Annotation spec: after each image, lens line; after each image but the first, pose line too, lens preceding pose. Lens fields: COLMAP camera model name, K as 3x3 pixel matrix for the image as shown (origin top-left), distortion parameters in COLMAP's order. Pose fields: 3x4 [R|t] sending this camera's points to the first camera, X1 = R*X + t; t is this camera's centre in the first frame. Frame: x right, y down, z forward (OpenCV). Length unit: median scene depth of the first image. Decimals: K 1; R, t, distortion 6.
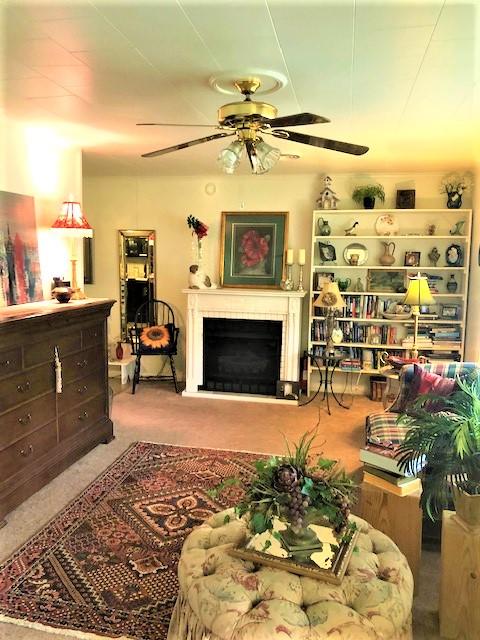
lens RADIAL K [[526.4, 0, 239.7], [0, 526.4, 321.0], [0, 0, 1]] dist [-0.000702, -0.017440]
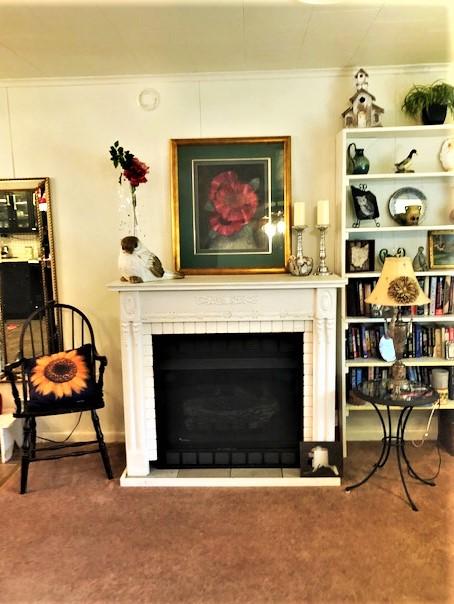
lens RADIAL K [[496.8, 0, 220.8], [0, 496.8, 286.9], [0, 0, 1]] dist [-0.000702, -0.017440]
pose [[0.985282, -0.060068, 0.160033, -0.078193], [0.061293, 0.998116, -0.002723, -0.048962], [-0.159568, 0.012492, 0.987108, 0.492315]]
